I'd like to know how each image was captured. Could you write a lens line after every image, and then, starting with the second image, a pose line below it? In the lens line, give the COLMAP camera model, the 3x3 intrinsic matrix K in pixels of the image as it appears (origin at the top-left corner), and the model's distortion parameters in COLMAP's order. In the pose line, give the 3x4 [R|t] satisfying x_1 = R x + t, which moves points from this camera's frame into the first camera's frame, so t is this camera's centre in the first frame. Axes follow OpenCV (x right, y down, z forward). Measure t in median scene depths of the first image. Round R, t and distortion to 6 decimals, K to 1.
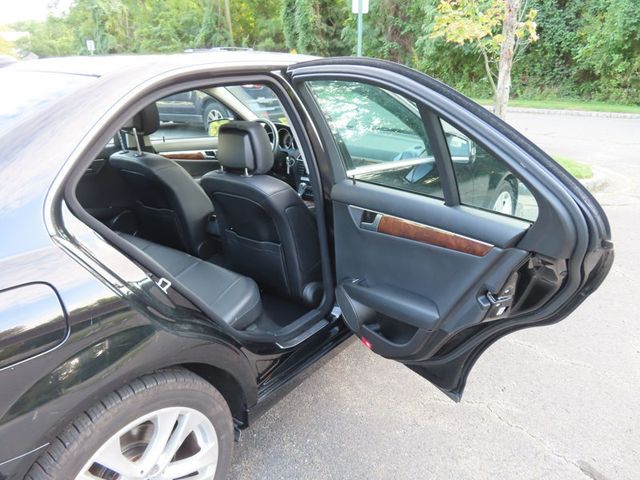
lens RADIAL K [[462.4, 0, 323.9], [0, 462.4, 241.4], [0, 0, 1]] dist [-0.015471, 0.014378]
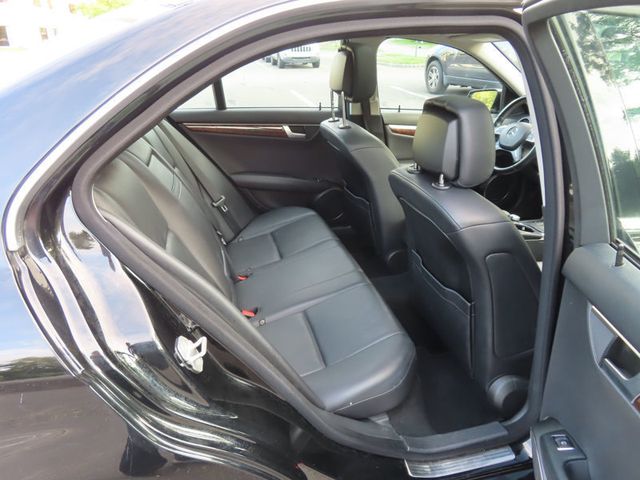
lens RADIAL K [[462.4, 0, 318.2], [0, 462.4, 241.3], [0, 0, 1]] dist [-0.015471, 0.014378]
pose [[0.798499, 0.262726, -0.541640, 0.057900], [-0.223551, 0.964813, 0.138425, -0.119210], [0.558949, 0.010552, 0.829135, 0.391829]]
